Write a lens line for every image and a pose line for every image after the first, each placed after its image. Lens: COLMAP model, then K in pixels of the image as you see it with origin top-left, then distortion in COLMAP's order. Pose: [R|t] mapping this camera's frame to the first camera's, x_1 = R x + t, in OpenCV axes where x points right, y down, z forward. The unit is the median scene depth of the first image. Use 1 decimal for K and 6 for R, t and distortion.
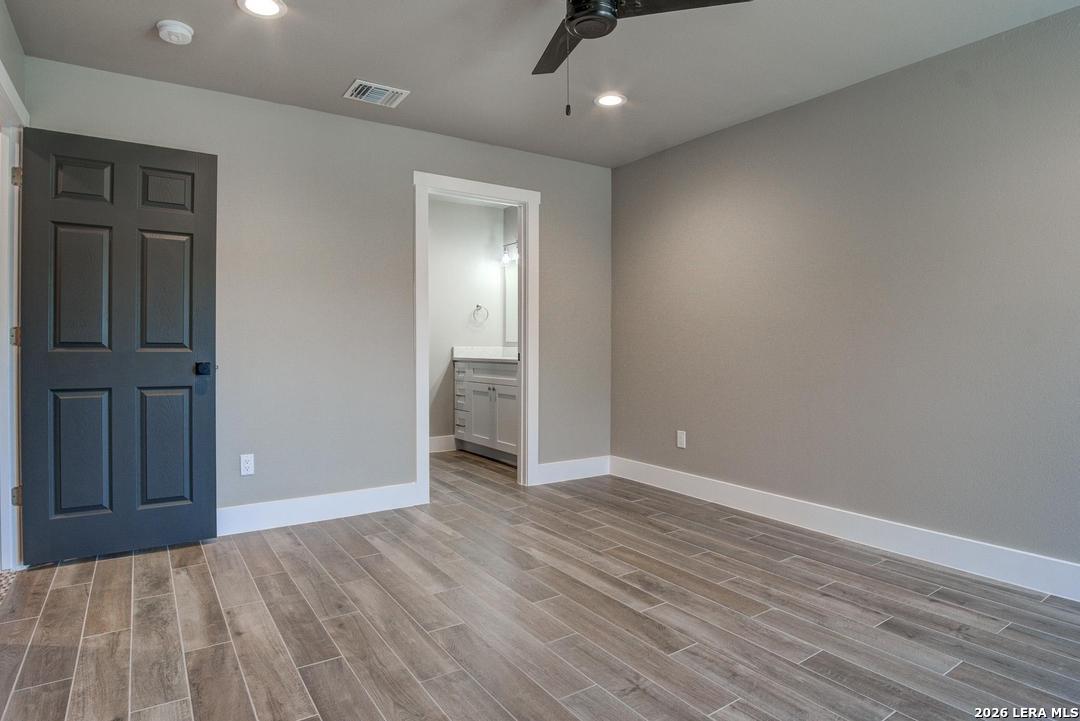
lens RADIAL K [[595.6, 0, 536.6], [0, 595.6, 356.3], [0, 0, 1]] dist [-0.047361, 0.007876]
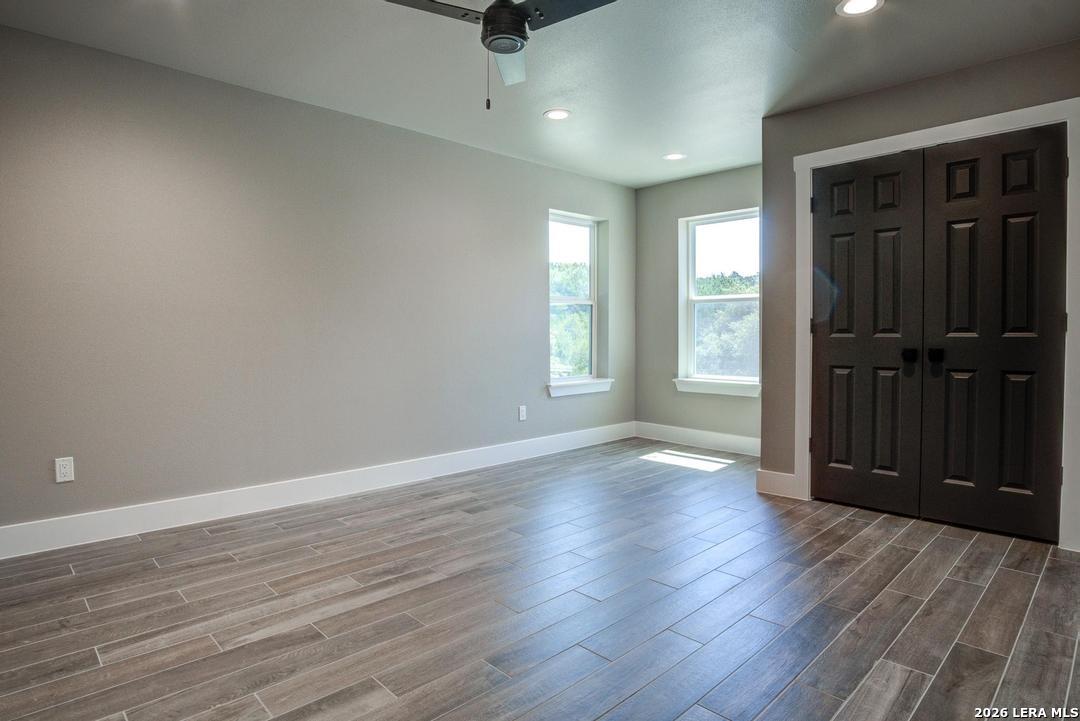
lens RADIAL K [[595.6, 0, 536.5], [0, 595.6, 356.1], [0, 0, 1]] dist [-0.047361, 0.007876]
pose [[-0.167635, -0.043533, 0.984887, -0.761171], [0.019595, 0.998680, 0.047478, -0.023706], [-0.985654, 0.027258, -0.166561, 0.829888]]
